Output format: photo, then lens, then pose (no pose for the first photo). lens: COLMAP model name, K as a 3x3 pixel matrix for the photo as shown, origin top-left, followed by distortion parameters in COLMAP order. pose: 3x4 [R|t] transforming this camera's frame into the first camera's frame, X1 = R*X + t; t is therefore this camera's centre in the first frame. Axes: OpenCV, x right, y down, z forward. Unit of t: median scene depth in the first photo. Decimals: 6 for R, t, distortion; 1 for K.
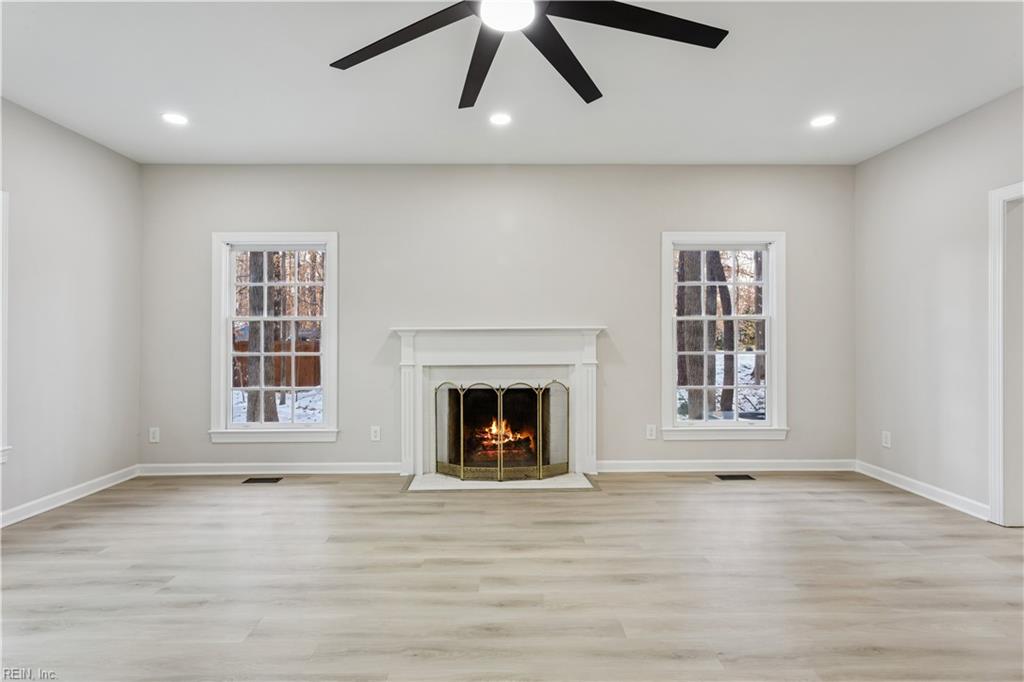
lens RADIAL K [[490.2, 0, 512.3], [0, 490.2, 334.3], [0, 0, 1]] dist [-0.000210, 0.000712]
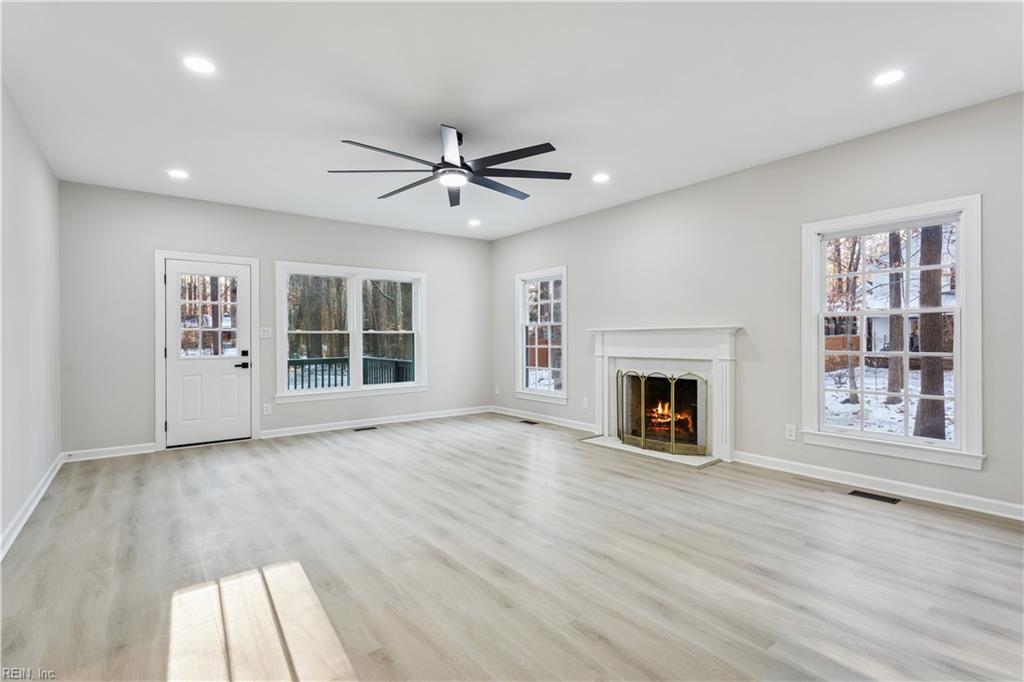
lens RADIAL K [[490.2, 0, 512.3], [0, 490.2, 334.3], [0, 0, 1]] dist [-0.000210, 0.000712]
pose [[0.593124, -0.005282, -0.805094, 0.779406], [0.010527, 0.999944, 0.001195, -0.002336], [0.805043, -0.009184, 0.593146, -0.024071]]
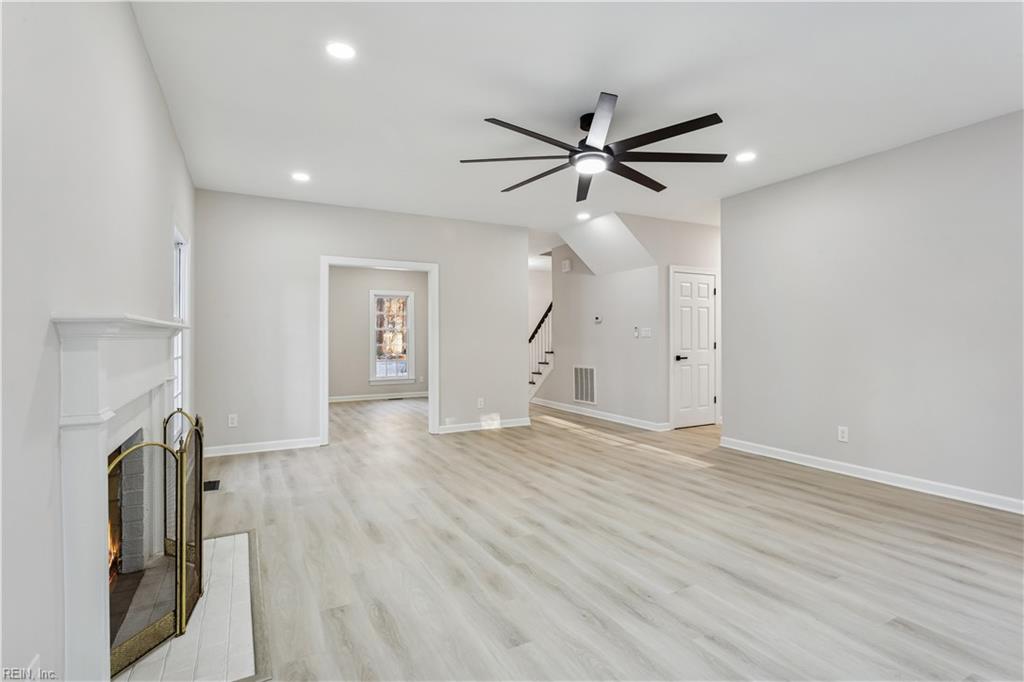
lens RADIAL K [[473.3, 0, 512.0], [0, 473.3, 341.0], [0, 0, 1]] dist [0.000104, 0.000069]
pose [[-0.444538, -0.003151, 0.895755, -0.645892], [-0.001806, 0.999995, 0.002622, 0.004649], [-0.895758, -0.000453, -0.444541, 0.888344]]
